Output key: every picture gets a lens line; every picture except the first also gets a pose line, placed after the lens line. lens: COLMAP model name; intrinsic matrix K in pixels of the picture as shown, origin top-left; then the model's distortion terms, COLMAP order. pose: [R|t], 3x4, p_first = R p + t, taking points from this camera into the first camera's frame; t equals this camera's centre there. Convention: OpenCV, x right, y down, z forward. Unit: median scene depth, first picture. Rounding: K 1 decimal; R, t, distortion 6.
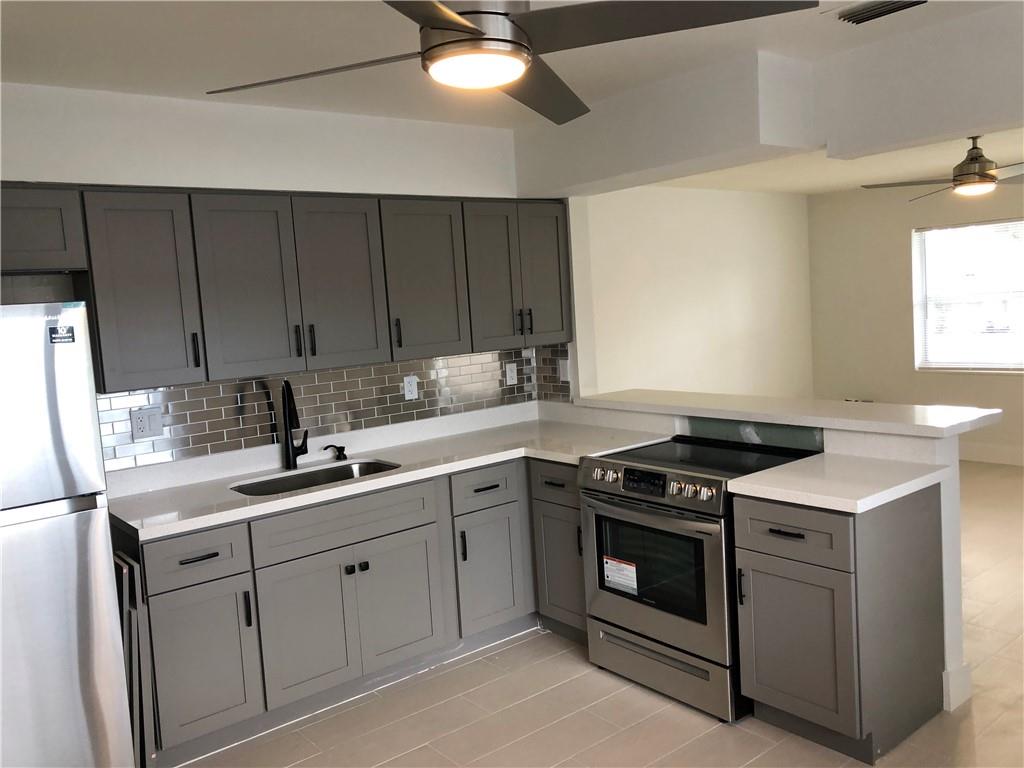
lens RADIAL K [[836.0, 0, 509.5], [0, 836.0, 372.7], [0, 0, 1]] dist [0.060566, -0.076610]
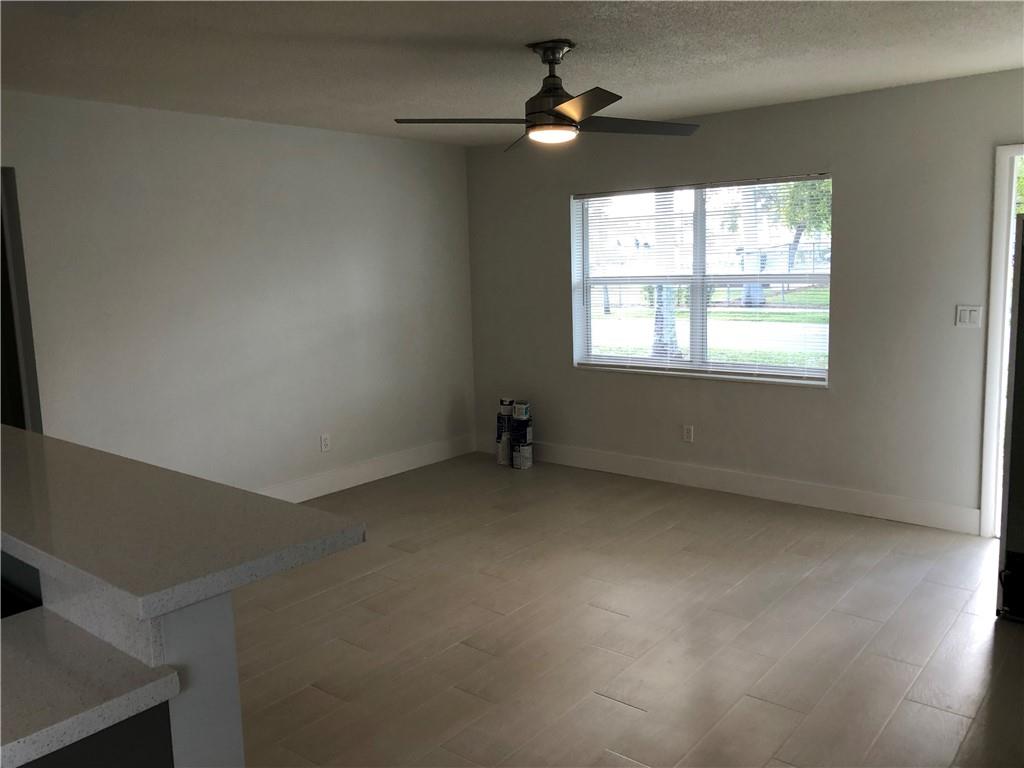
lens RADIAL K [[836.0, 0, 518.5], [0, 836.0, 359.3], [0, 0, 1]] dist [0.060566, -0.076610]
pose [[0.974436, 0.007770, 0.224531, 0.581775], [-0.014113, 0.999545, 0.026657, -0.074180], [-0.224221, -0.029144, 0.974102, 0.496408]]
